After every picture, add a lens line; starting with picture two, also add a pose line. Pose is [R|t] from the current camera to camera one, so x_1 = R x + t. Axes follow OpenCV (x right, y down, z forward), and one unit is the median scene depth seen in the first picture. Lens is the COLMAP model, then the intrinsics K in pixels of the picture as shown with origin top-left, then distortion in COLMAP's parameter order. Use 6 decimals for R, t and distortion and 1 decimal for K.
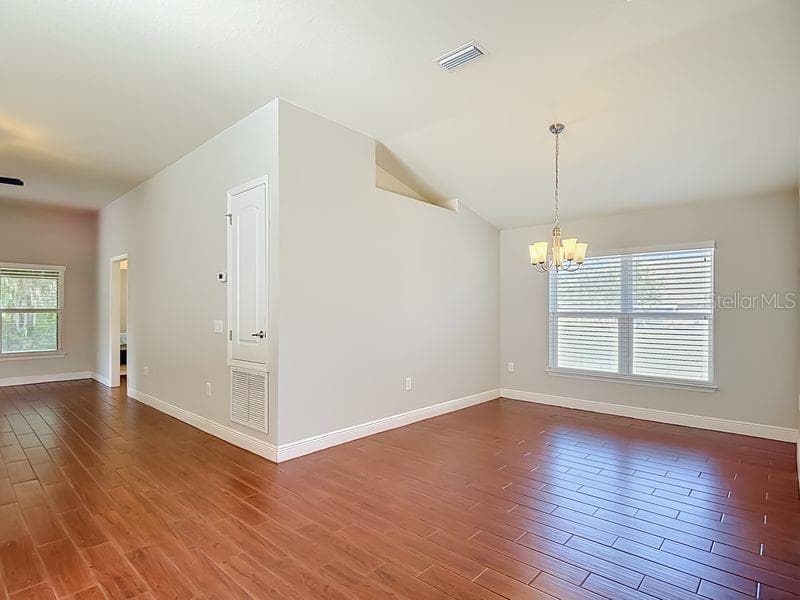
lens RADIAL K [[437.8, 0, 403.2], [0, 437.8, 305.7], [0, 0, 1]] dist [-0.000708, -0.002419]
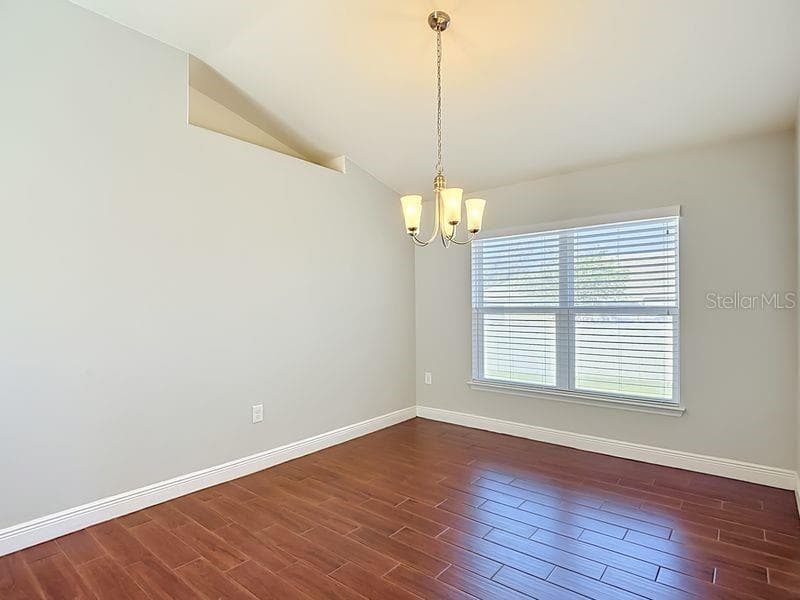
lens RADIAL K [[437.8, 0, 403.2], [0, 437.8, 305.7], [0, 0, 1]] dist [-0.000708, -0.002419]
pose [[0.998325, -0.010783, 0.056833, 0.189814], [0.010268, 0.999904, 0.009348, 0.003855], [-0.056928, -0.008749, 0.998340, 0.270801]]
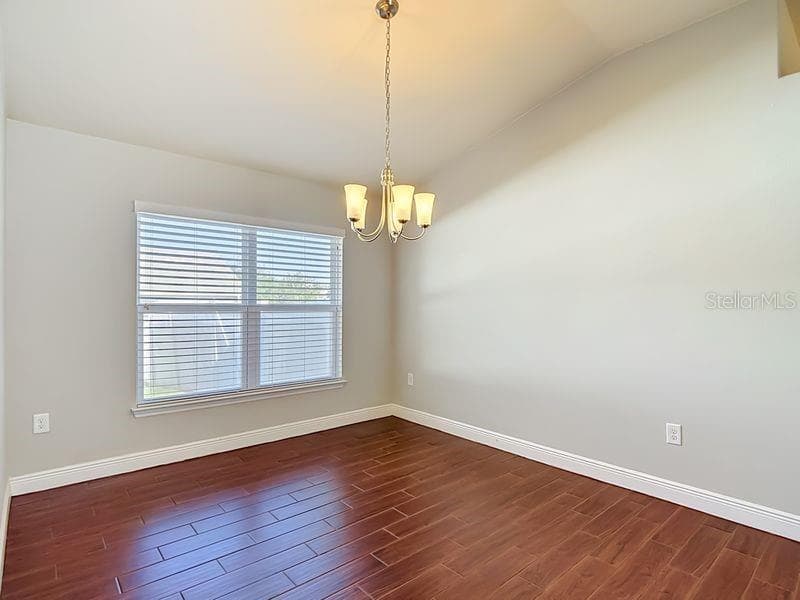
lens RADIAL K [[429.2, 0, 399.4], [0, 429.2, 308.2], [0, 0, 1]] dist [-0.001800, -0.000652]
pose [[0.098556, -0.014020, 0.995033, -0.194014], [-0.017758, 0.999717, 0.015845, 0.006024], [-0.994973, -0.019232, 0.098280, 0.694219]]
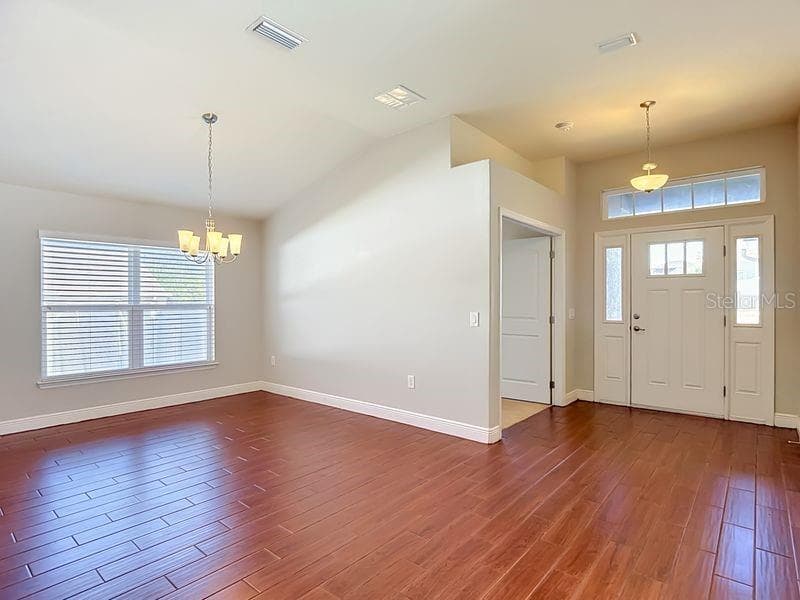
lens RADIAL K [[432.3, 0, 403.0], [0, 432.3, 302.2], [0, 0, 1]] dist [-0.015392, -0.000064]
pose [[-0.046300, -0.005128, 0.998914, -0.485642], [-0.006939, 0.999964, 0.004812, 0.001191], [-0.998904, -0.006708, -0.046334, 0.461759]]
